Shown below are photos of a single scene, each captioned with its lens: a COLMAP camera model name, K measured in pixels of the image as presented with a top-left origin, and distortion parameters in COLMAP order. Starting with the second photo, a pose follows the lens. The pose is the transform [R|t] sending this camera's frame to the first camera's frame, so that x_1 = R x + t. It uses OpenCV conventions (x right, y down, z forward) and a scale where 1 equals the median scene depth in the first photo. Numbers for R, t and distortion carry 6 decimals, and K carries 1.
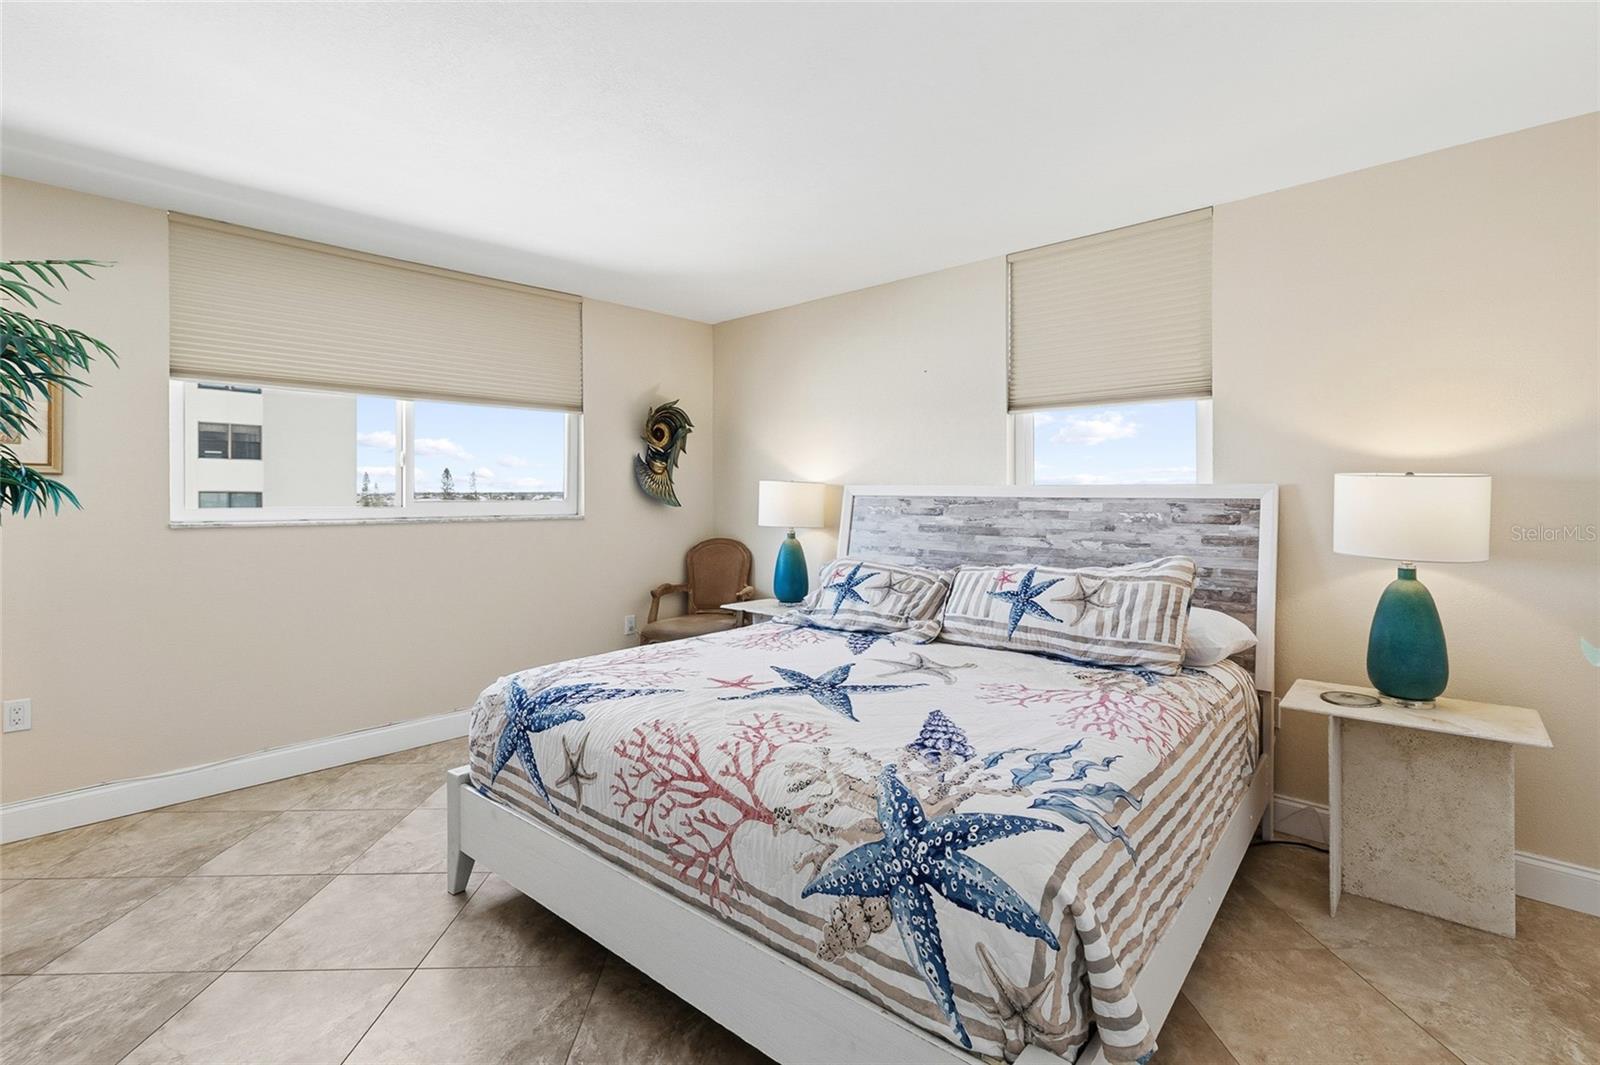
lens RADIAL K [[741.4, 0, 813.3], [0, 741.4, 503.2], [0, 0, 1]] dist [-0.000163, 0.000094]
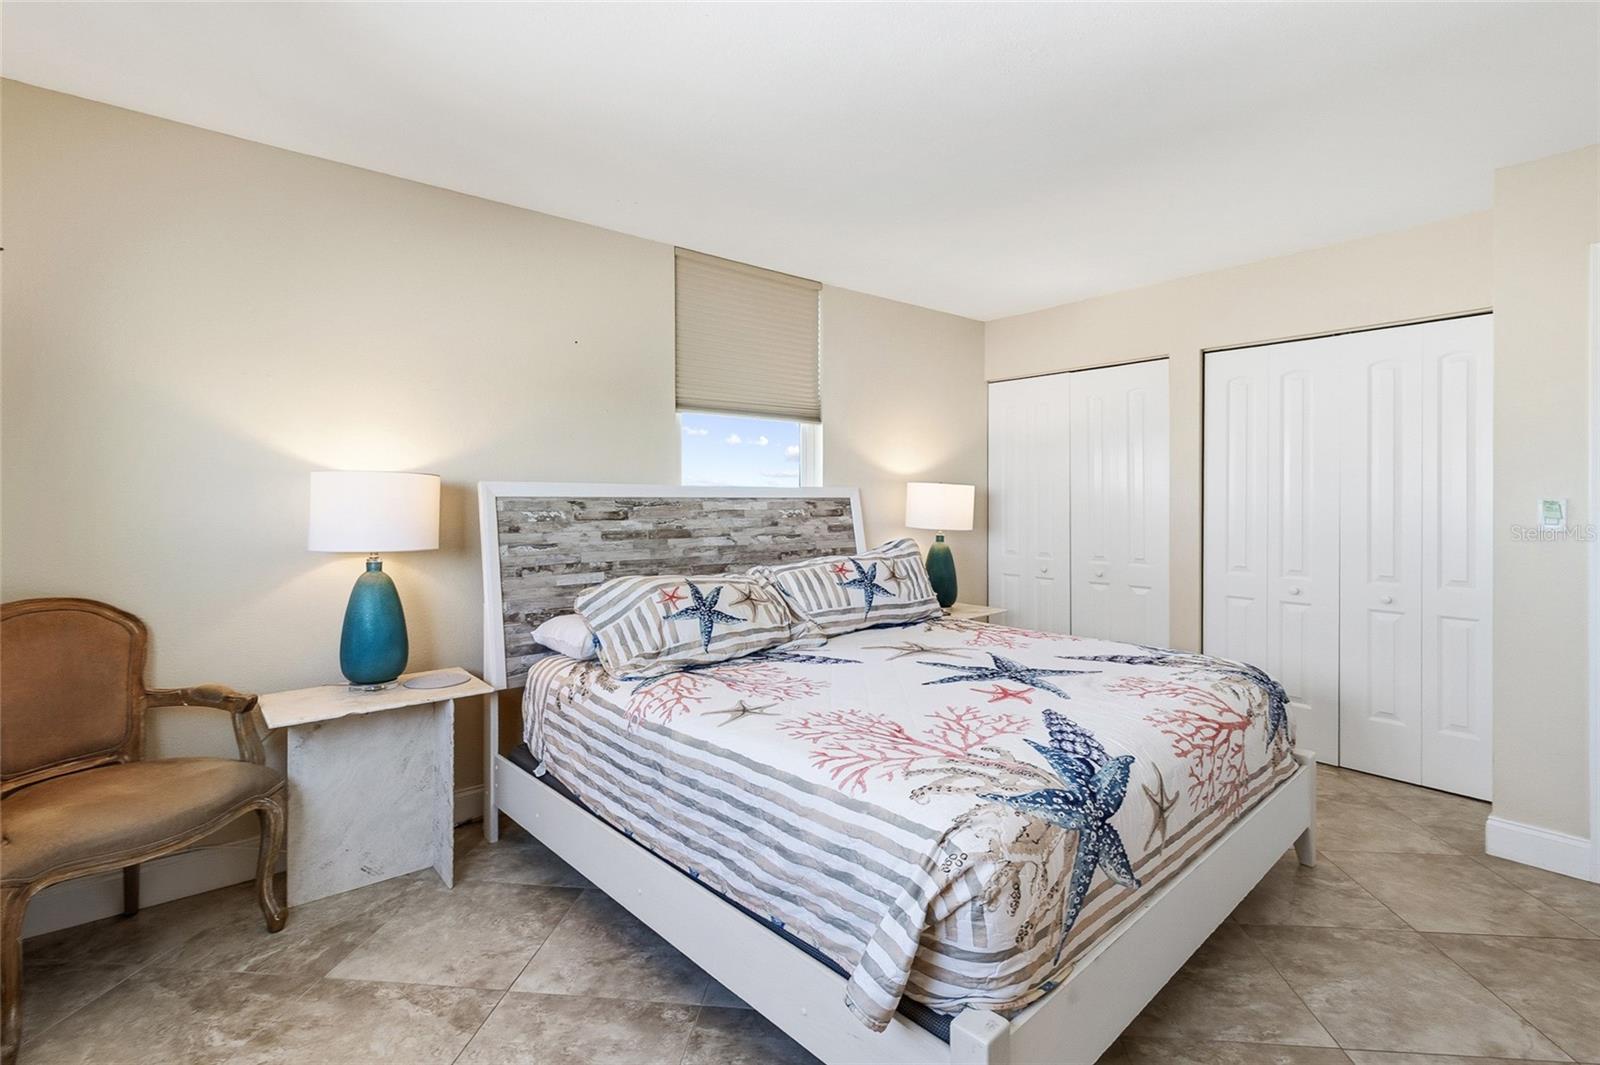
lens RADIAL K [[741.4, 0, 813.3], [0, 741.4, 503.2], [0, 0, 1]] dist [-0.000163, 0.000094]
pose [[0.121521, -0.015598, 0.992466, -0.691212], [0.009281, 0.999851, 0.014578, -0.013676], [-0.992545, 0.007440, 0.121648, 0.720075]]
